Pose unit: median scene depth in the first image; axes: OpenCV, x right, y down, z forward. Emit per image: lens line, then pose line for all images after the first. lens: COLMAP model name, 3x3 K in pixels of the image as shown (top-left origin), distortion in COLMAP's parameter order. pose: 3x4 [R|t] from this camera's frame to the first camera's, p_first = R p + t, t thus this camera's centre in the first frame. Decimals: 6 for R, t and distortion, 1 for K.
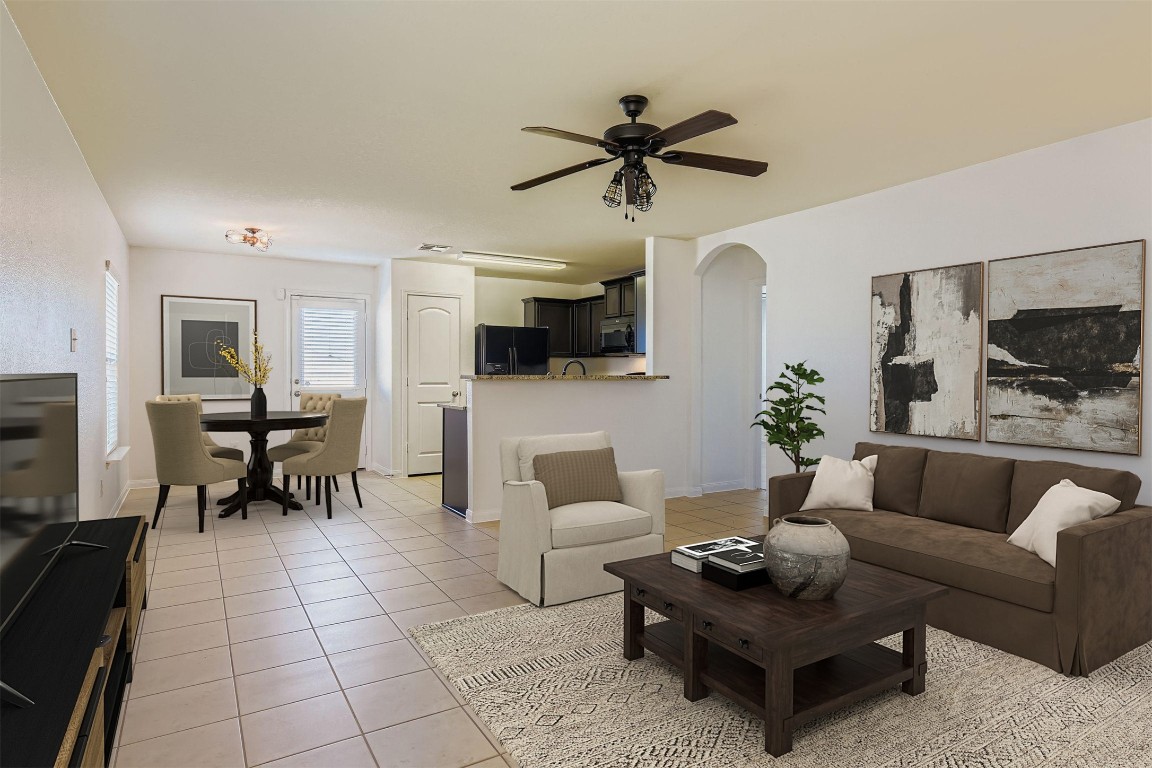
lens RADIAL K [[630.6, 0, 576.0], [0, 630.6, 384.0], [0, 0, 1]] dist [-0.000145, 0.000414]
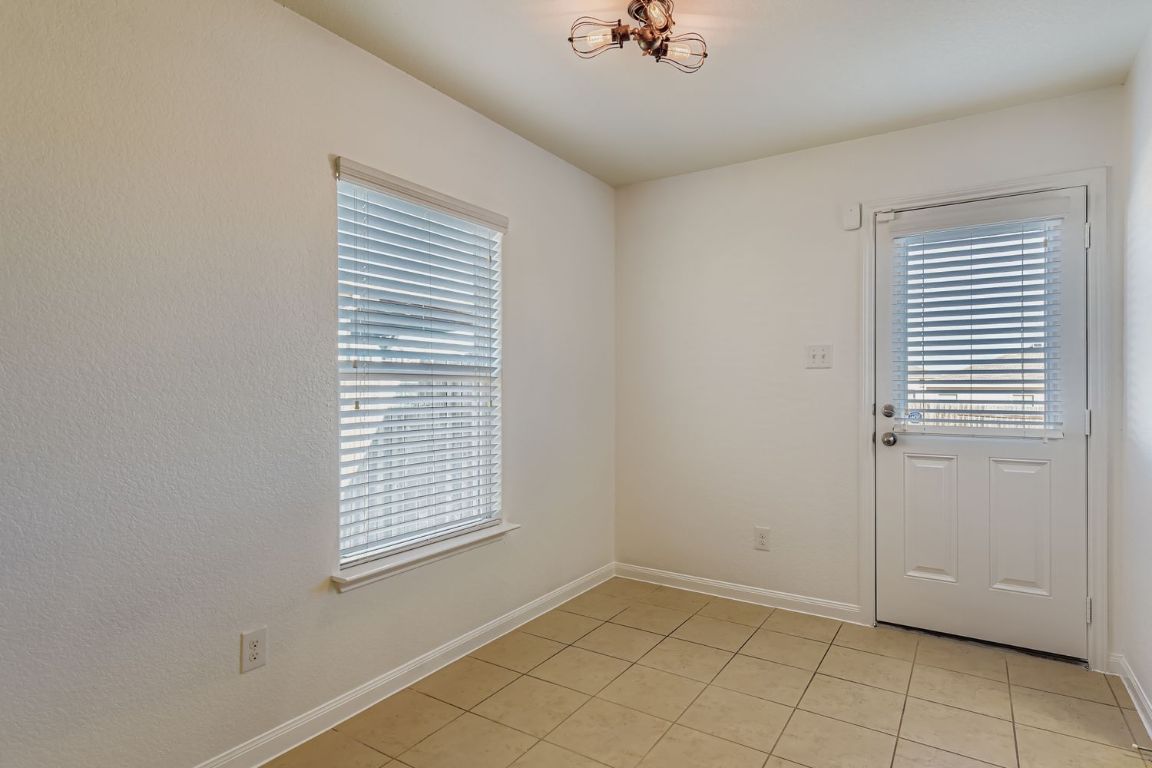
lens RADIAL K [[605.8, 0, 578.8], [0, 605.8, 385.4], [0, 0, 1]] dist [0.000705, -0.000395]
pose [[0.435535, -0.005263, -0.900156, -0.162520], [-0.016755, 0.999762, -0.013952, -0.012103], [0.900016, 0.021159, 0.435343, 0.634449]]
